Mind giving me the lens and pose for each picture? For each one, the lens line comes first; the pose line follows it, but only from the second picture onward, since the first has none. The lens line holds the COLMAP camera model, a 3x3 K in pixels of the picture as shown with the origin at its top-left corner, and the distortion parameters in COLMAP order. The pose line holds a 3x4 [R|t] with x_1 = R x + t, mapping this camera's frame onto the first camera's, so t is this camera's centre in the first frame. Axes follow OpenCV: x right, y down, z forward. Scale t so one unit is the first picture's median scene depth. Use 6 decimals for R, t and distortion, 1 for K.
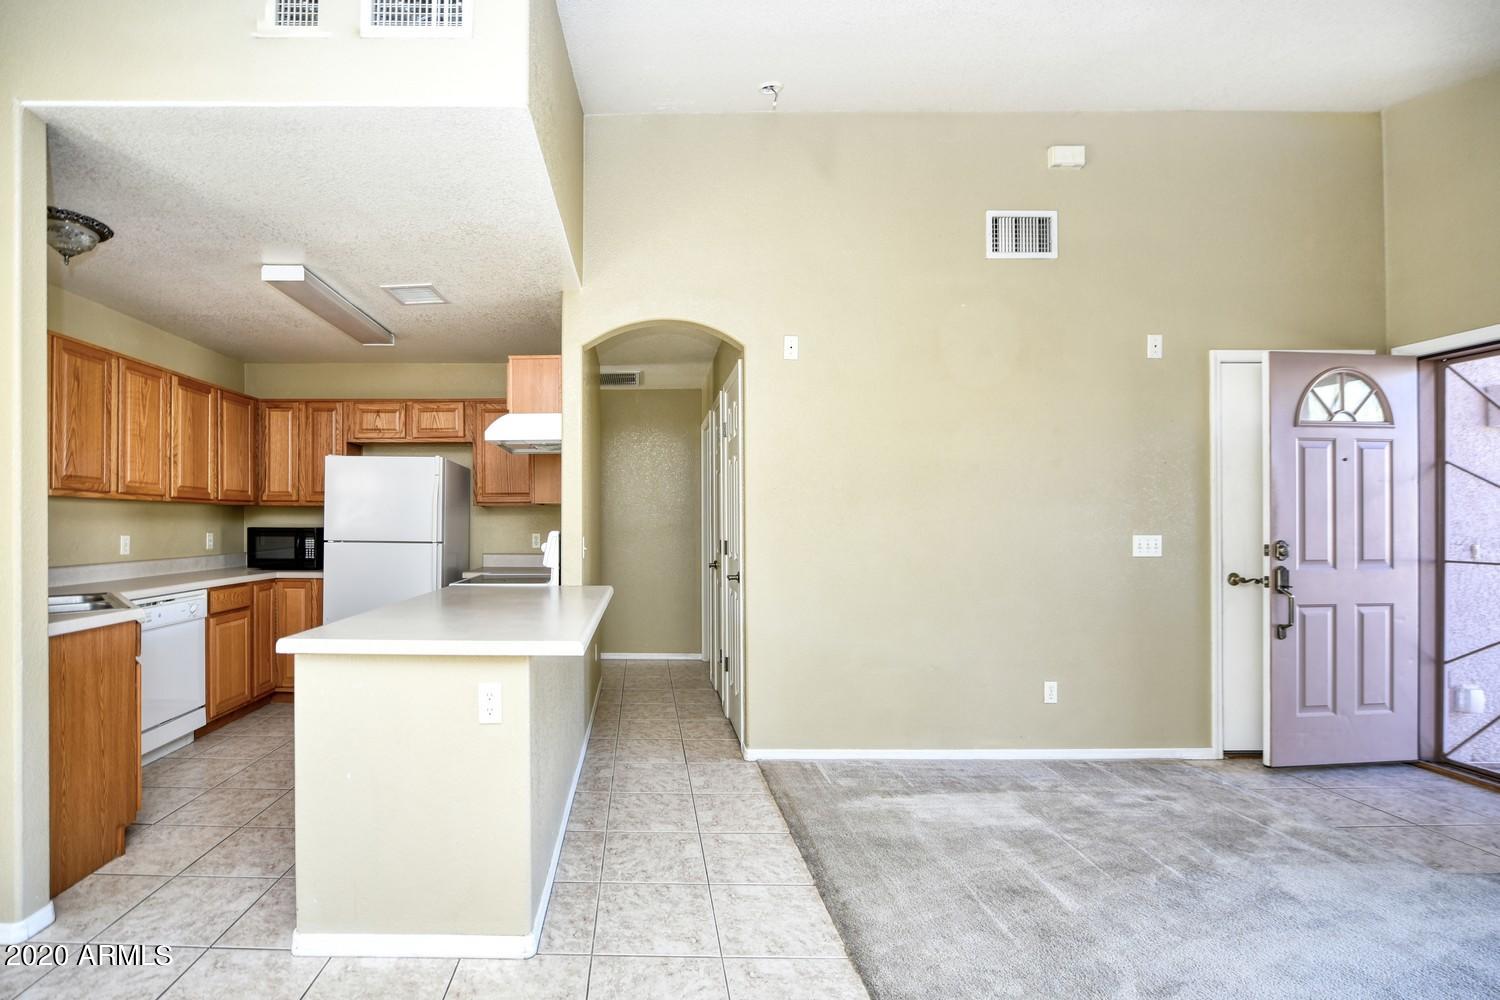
lens RADIAL K [[699.8, 0, 634.5], [0, 699.8, 473.0], [0, 0, 1]] dist [0.000647, 0.000158]
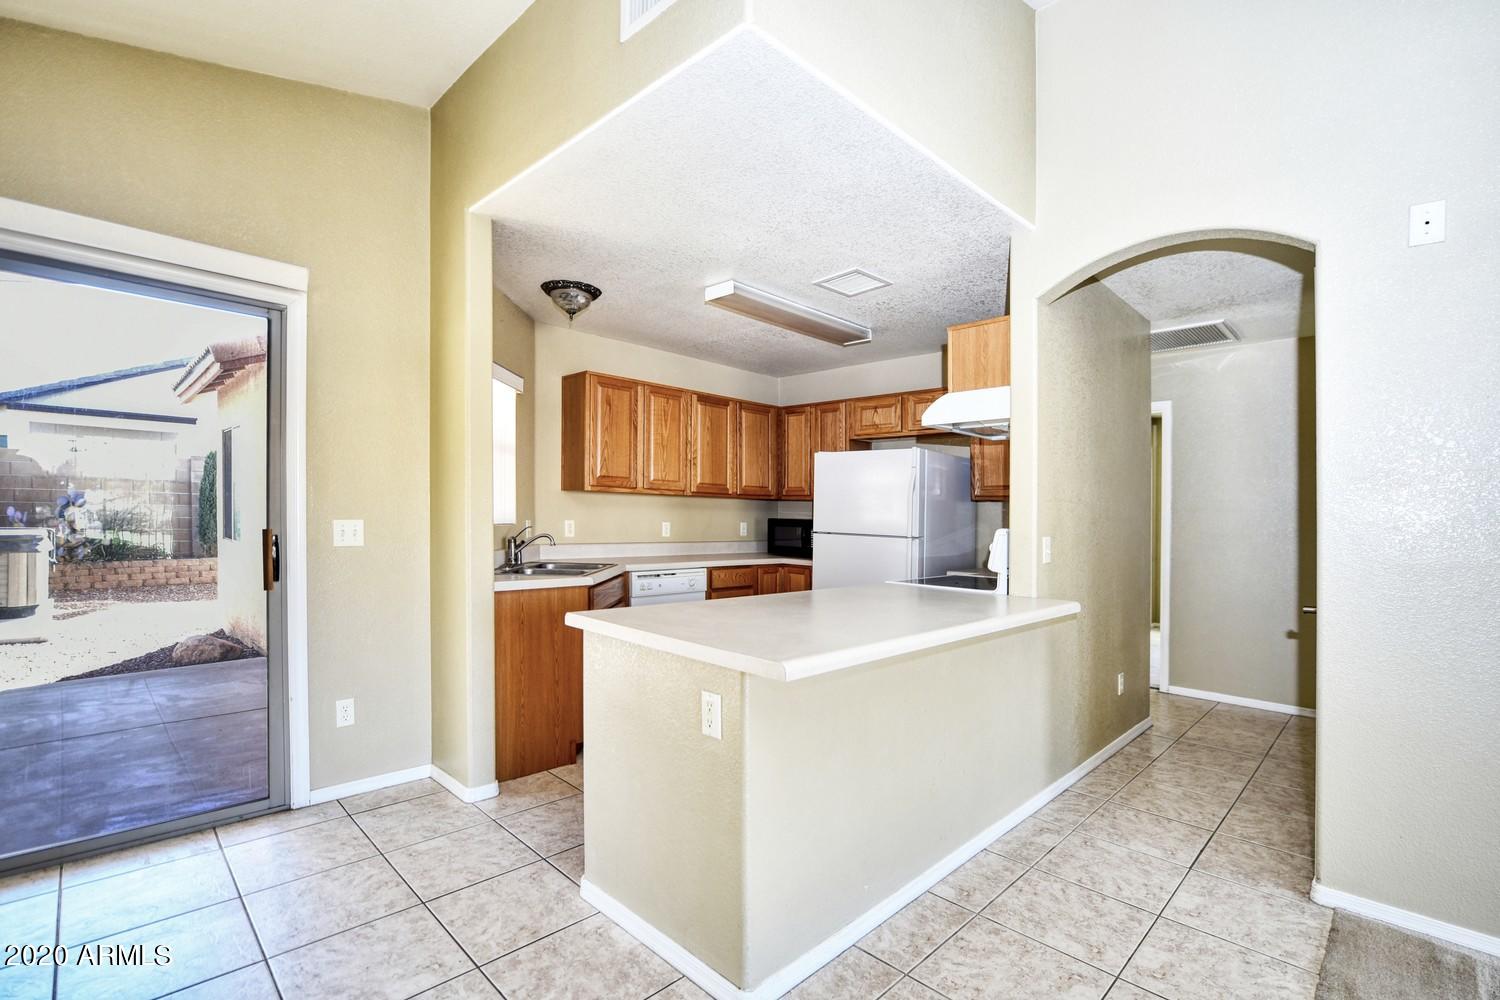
lens RADIAL K [[652.4, 0, 753.4], [0, 652.4, 486.8], [0, 0, 1]] dist [-0.026177, 0.007542]
pose [[0.696280, -0.016207, -0.717587, 0.239381], [0.030987, 0.999492, 0.007493, 0.019136], [0.717101, -0.027453, 0.696428, 0.260982]]
